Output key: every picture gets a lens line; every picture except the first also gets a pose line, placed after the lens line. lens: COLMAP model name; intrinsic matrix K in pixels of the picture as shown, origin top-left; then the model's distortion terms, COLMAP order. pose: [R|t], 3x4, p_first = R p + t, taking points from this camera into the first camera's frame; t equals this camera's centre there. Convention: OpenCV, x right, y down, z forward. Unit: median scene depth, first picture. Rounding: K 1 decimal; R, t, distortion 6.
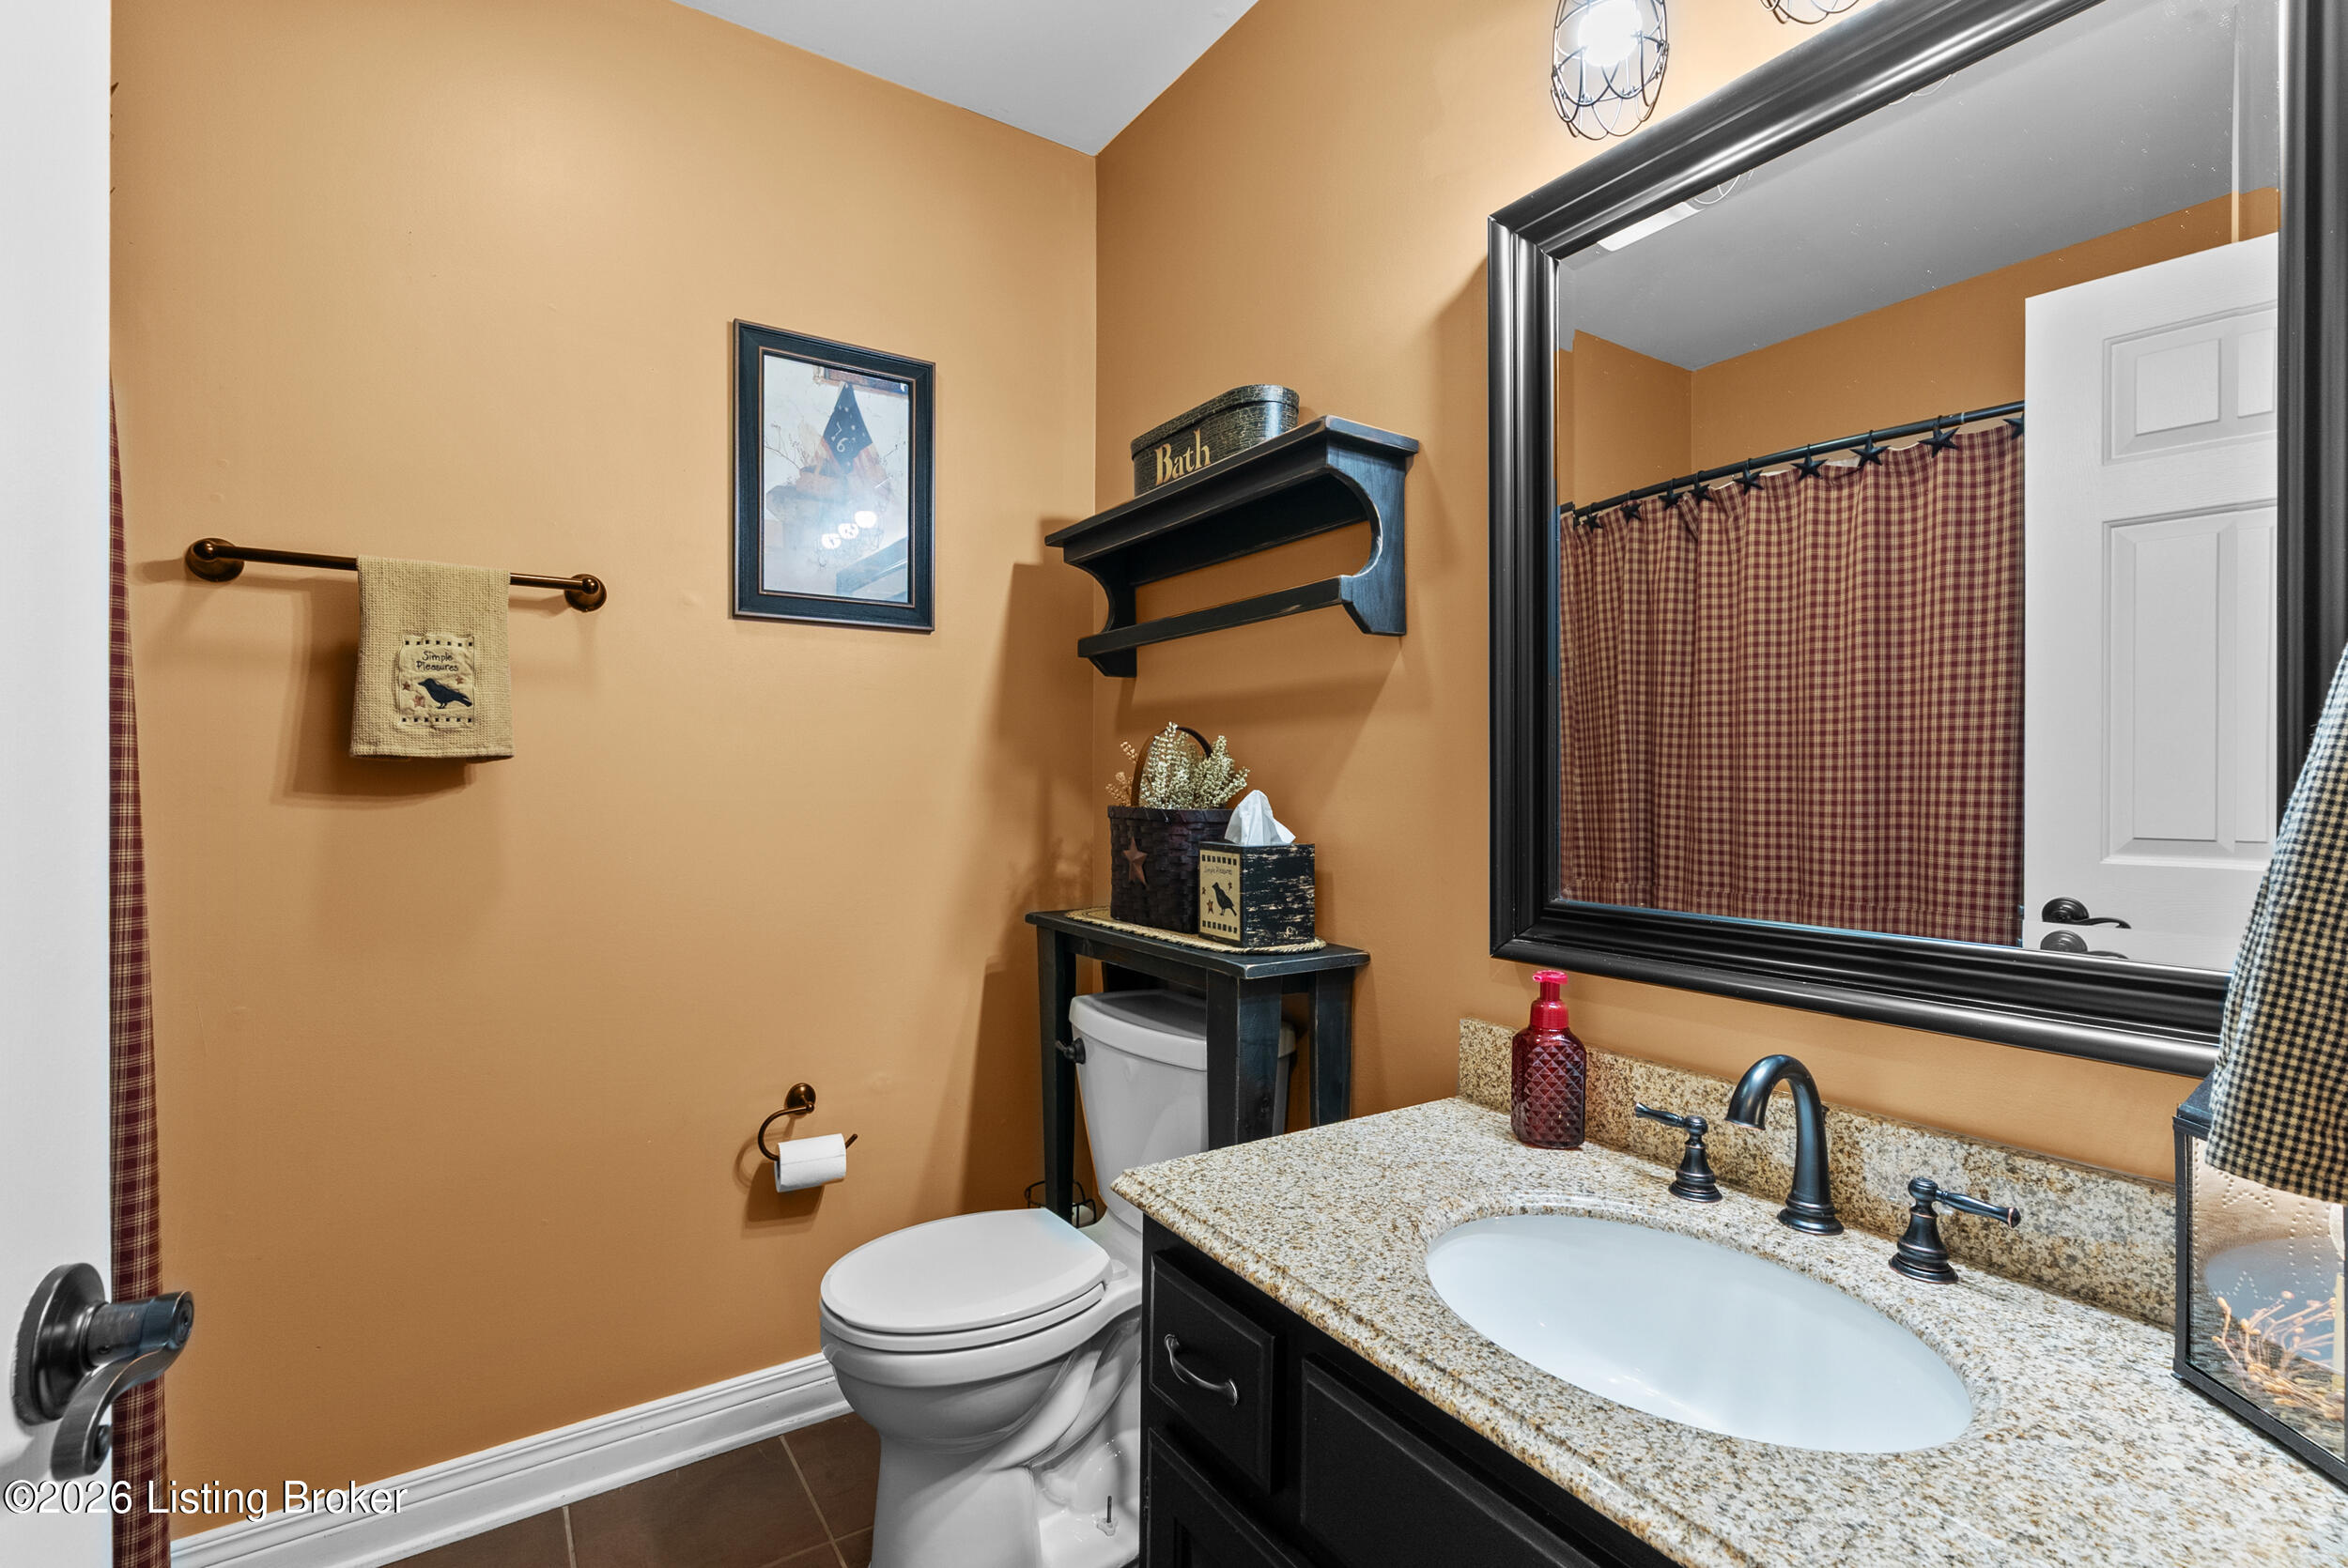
lens RADIAL K [[1066.6, 0, 1177.6], [0, 1066.6, 785.0], [0, 0, 1]] dist [-0.001141, -0.000311]
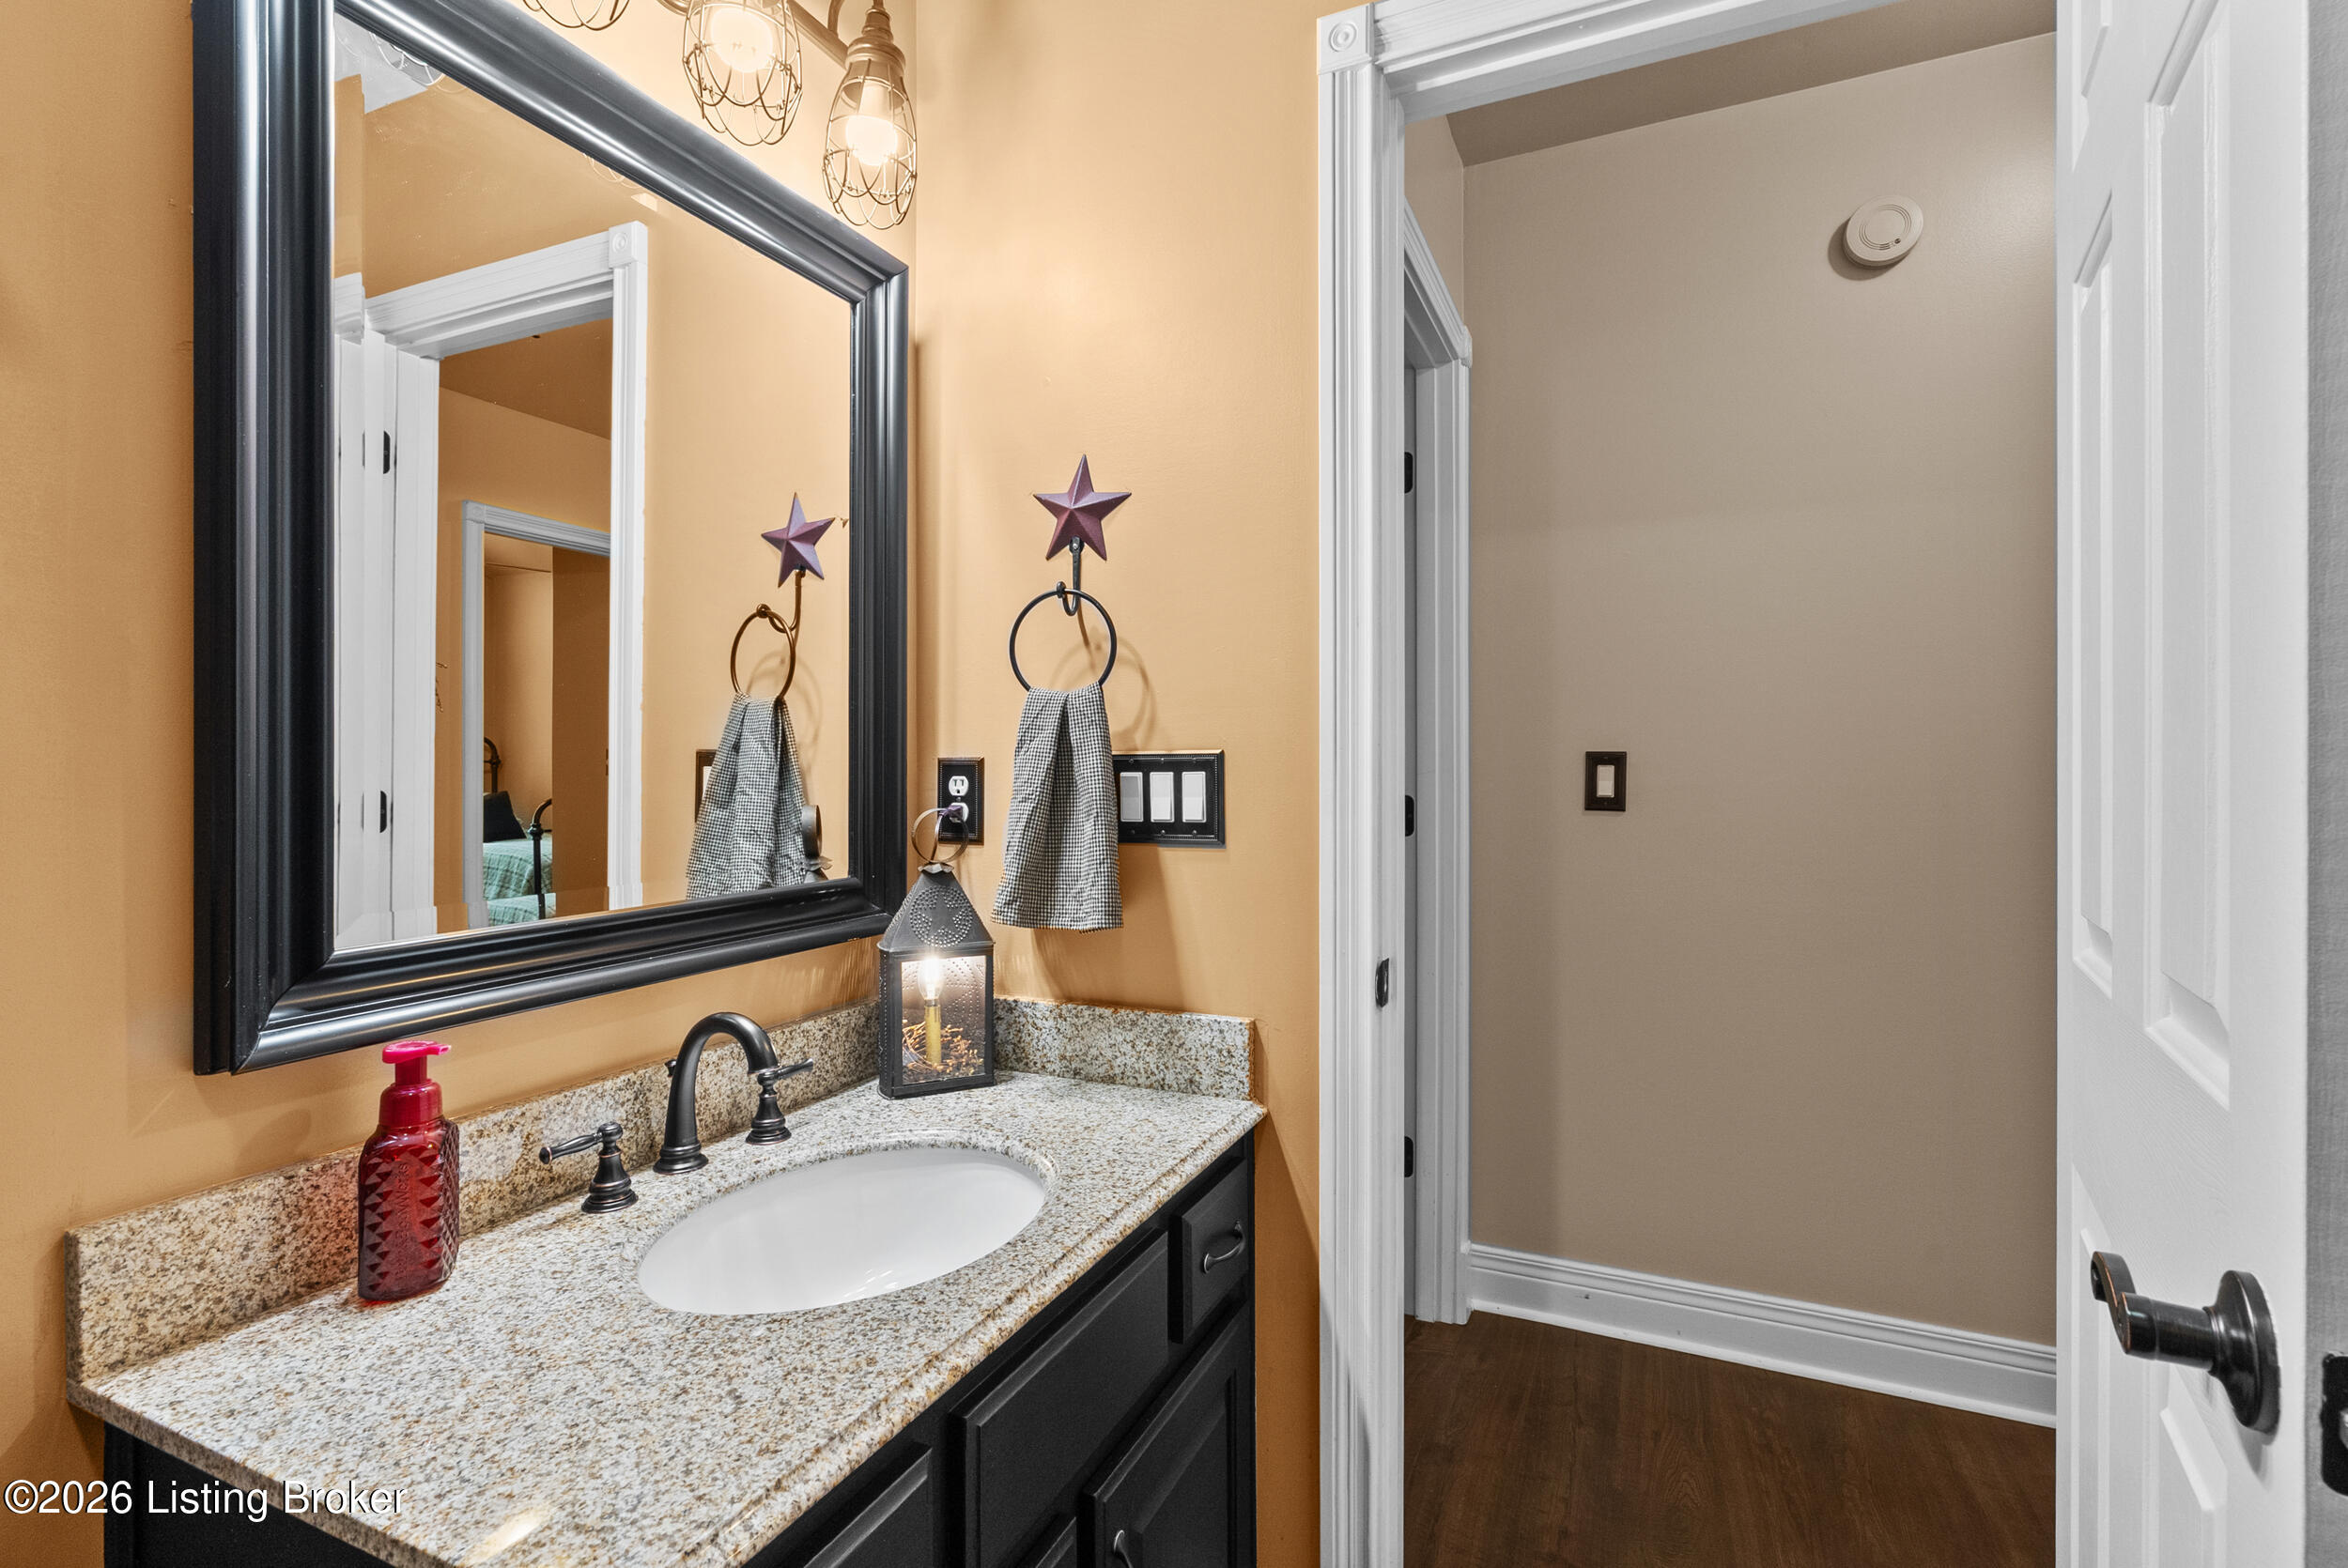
lens RADIAL K [[1066.6, 0, 1179.9], [0, 1066.6, 770.5], [0, 0, 1]] dist [-0.001141, -0.000311]
pose [[-0.533634, -0.007278, 0.845684, -0.682160], [-0.001118, 0.999968, 0.007900, -0.018889], [-0.845715, 0.003271, -0.533625, 1.217615]]
